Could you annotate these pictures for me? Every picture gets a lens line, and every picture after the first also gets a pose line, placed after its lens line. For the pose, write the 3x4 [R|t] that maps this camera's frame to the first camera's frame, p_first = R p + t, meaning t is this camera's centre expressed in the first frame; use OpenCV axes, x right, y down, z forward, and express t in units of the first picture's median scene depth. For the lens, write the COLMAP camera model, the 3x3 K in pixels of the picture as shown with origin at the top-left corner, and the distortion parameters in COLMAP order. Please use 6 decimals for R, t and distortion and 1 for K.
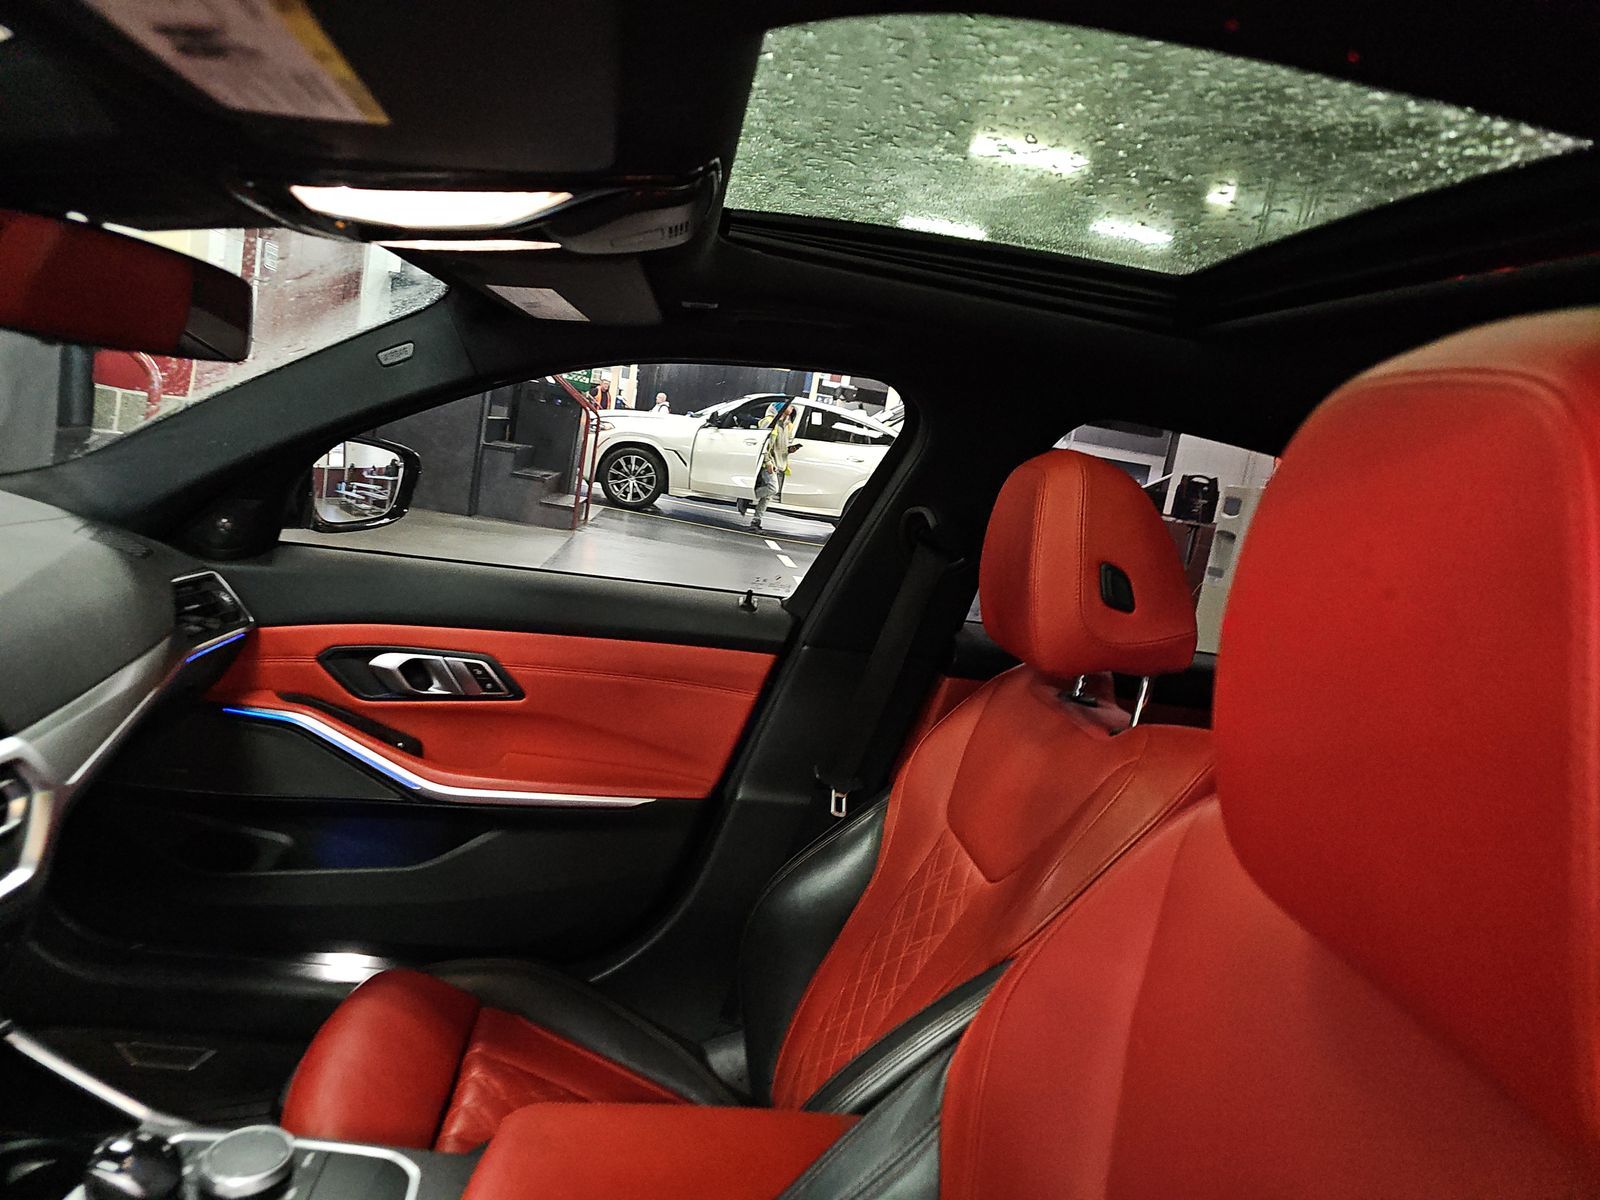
lens RADIAL K [[1041.4, 0, 806.8], [0, 1041.4, 587.6], [0, 0, 1]] dist [0.024166, -0.012025]
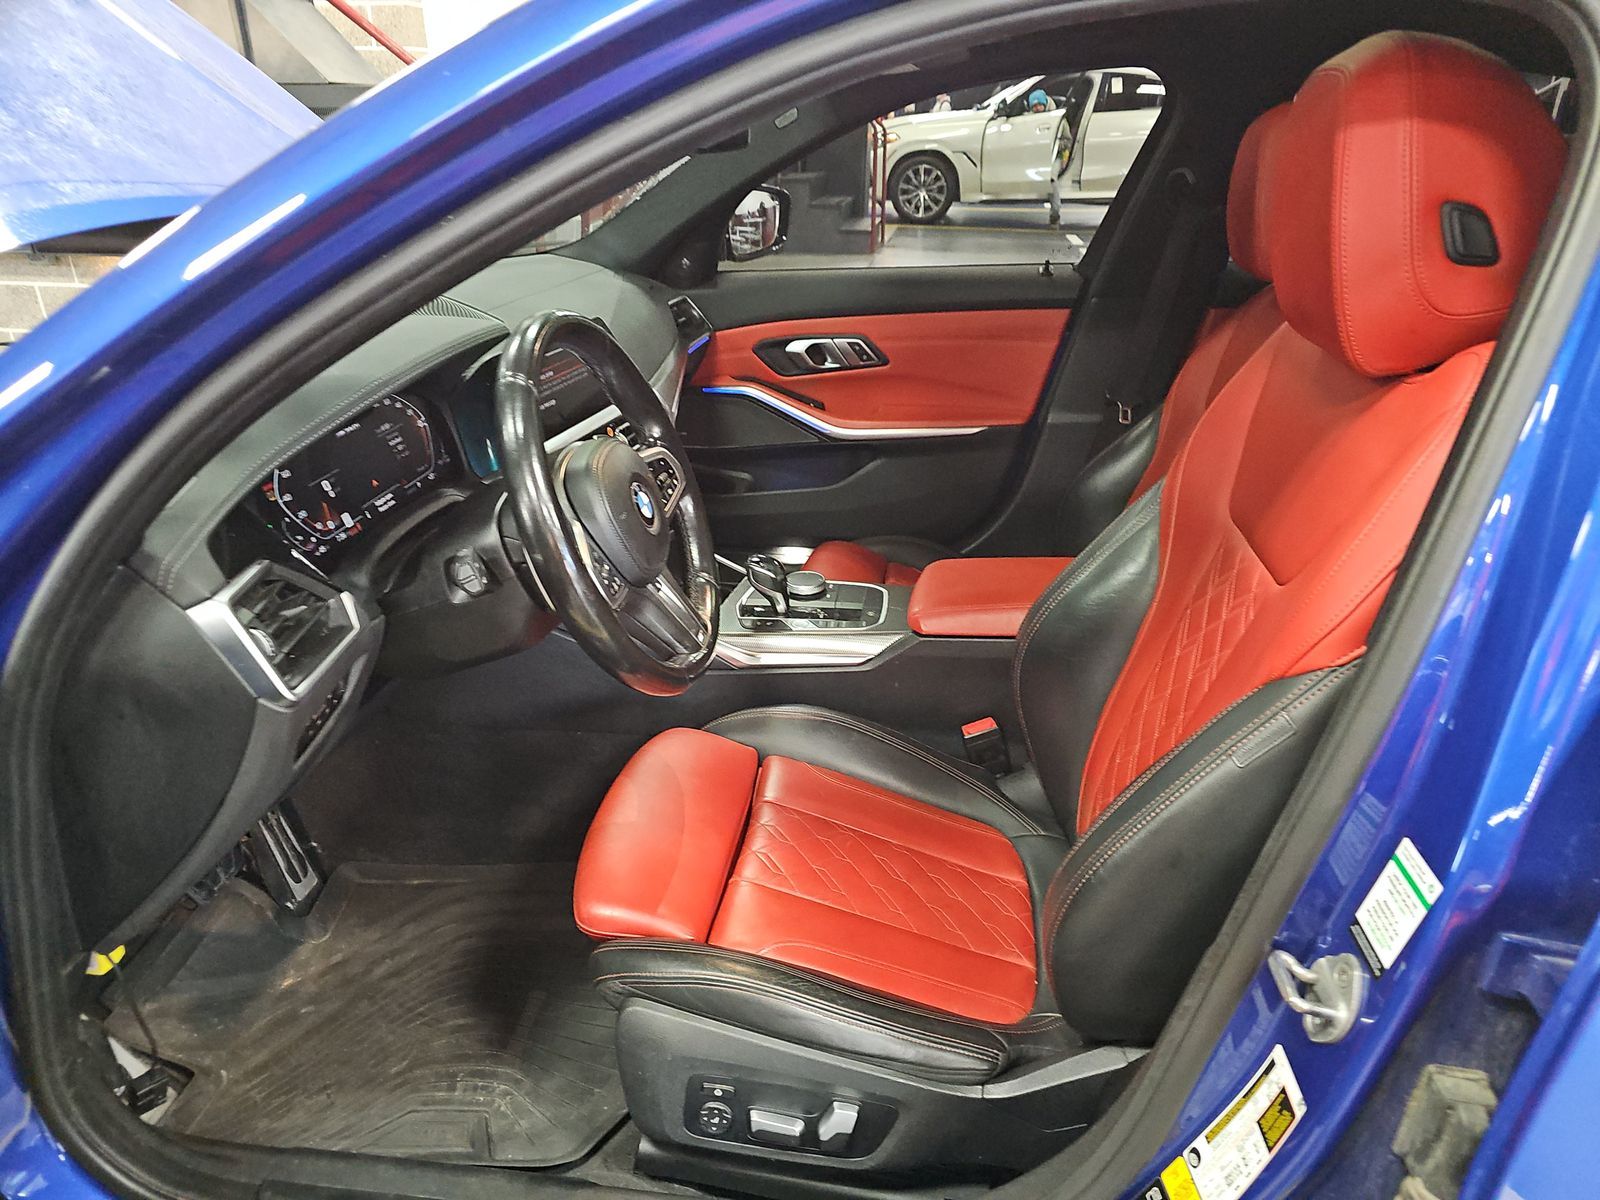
lens RADIAL K [[1041.4, 0, 809.9], [0, 1041.4, 609.5], [0, 0, 1]] dist [0.024166, -0.012025]
pose [[0.954210, -0.047764, -0.295299, 0.027093], [0.127892, 0.957540, 0.258381, 0.044608], [0.270420, -0.284316, 0.919803, -0.413049]]
